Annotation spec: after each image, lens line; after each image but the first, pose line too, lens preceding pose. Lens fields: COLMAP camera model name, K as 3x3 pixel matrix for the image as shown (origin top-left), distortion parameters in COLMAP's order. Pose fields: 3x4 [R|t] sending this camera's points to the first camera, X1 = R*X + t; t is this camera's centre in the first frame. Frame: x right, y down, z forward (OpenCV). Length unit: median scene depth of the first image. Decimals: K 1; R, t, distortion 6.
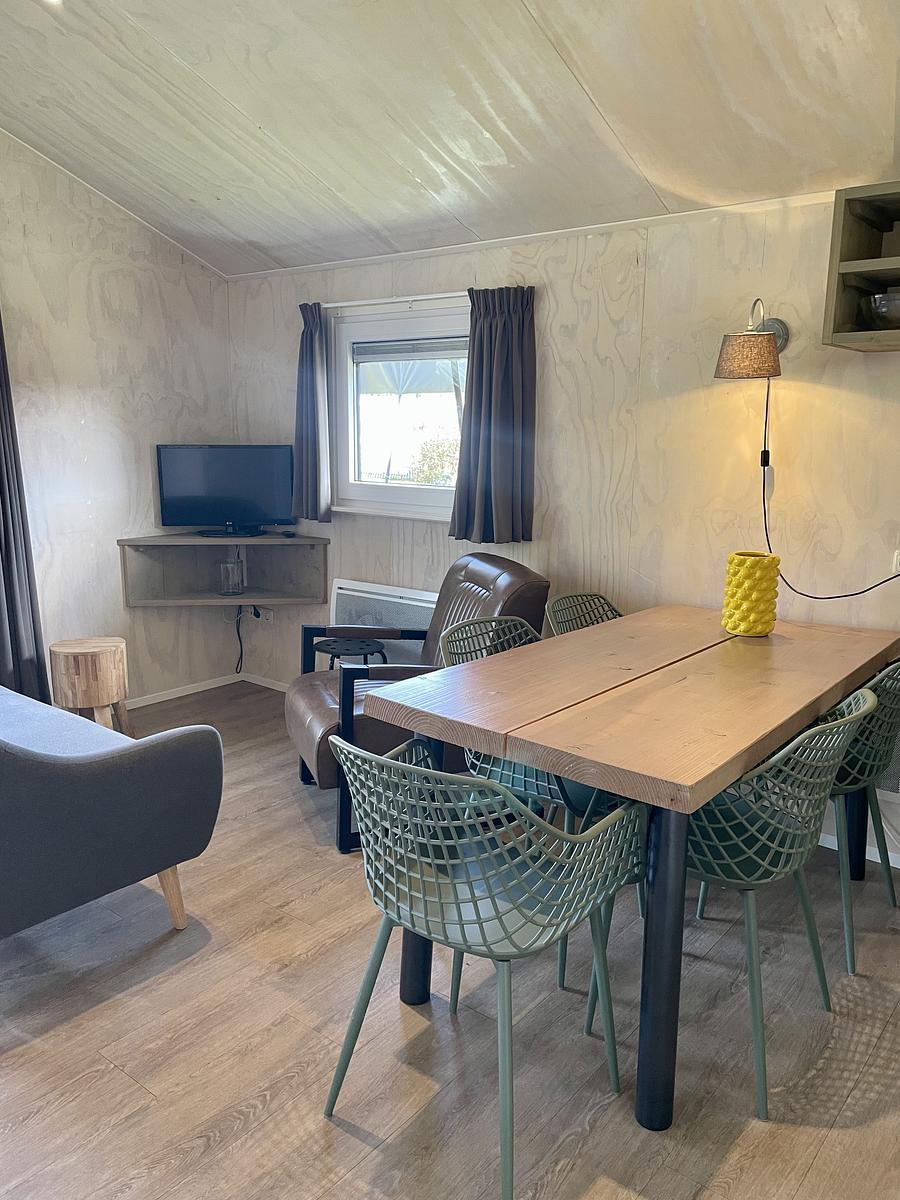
lens RADIAL K [[910.6, 0, 454.5], [0, 910.6, 605.6], [0, 0, 1]] dist [0.067474, -0.094343]
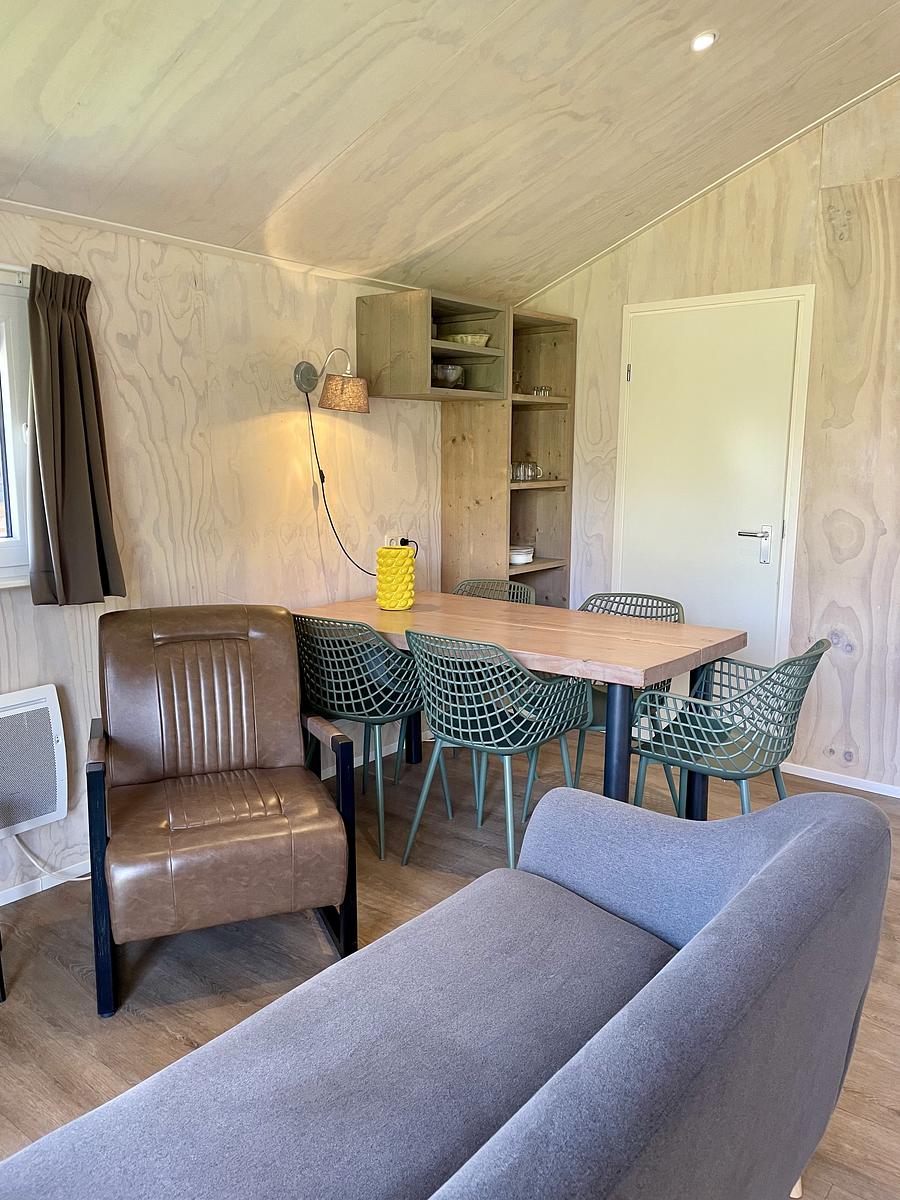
lens RADIAL K [[910.6, 0, 451.3], [0, 910.6, 606.2], [0, 0, 1]] dist [0.067474, -0.094343]
pose [[-0.002906, -0.179643, 0.983728, -0.840608], [0.190147, 0.965685, 0.176910, -0.165021], [-0.981751, 0.187566, 0.031352, 0.774547]]
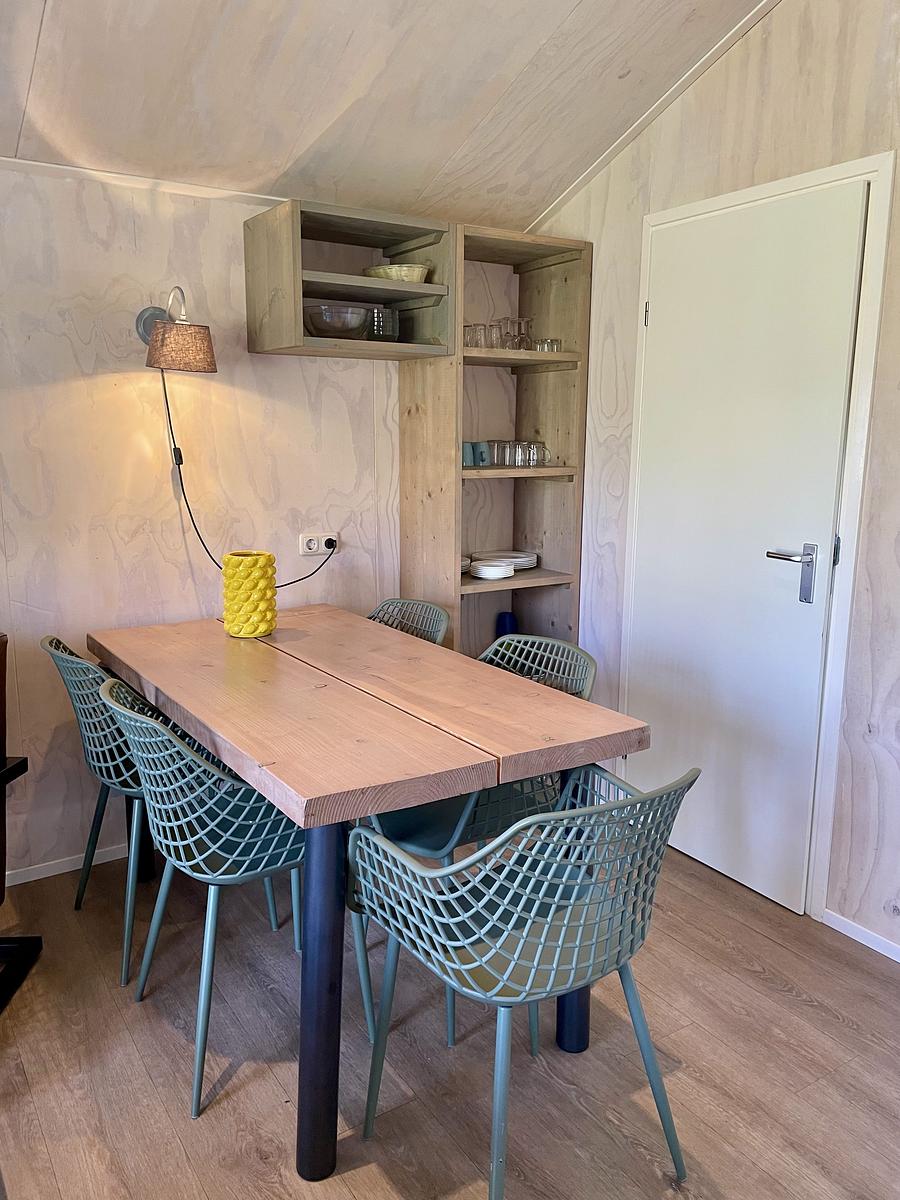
lens RADIAL K [[910.6, 0, 457.1], [0, 910.6, 602.8], [0, 0, 1]] dist [0.067474, -0.094343]
pose [[0.313647, -0.185634, 0.931217, -0.452466], [0.179573, 0.974603, 0.133801, -0.082341], [-0.932405, 0.125255, 0.339016, 0.402357]]
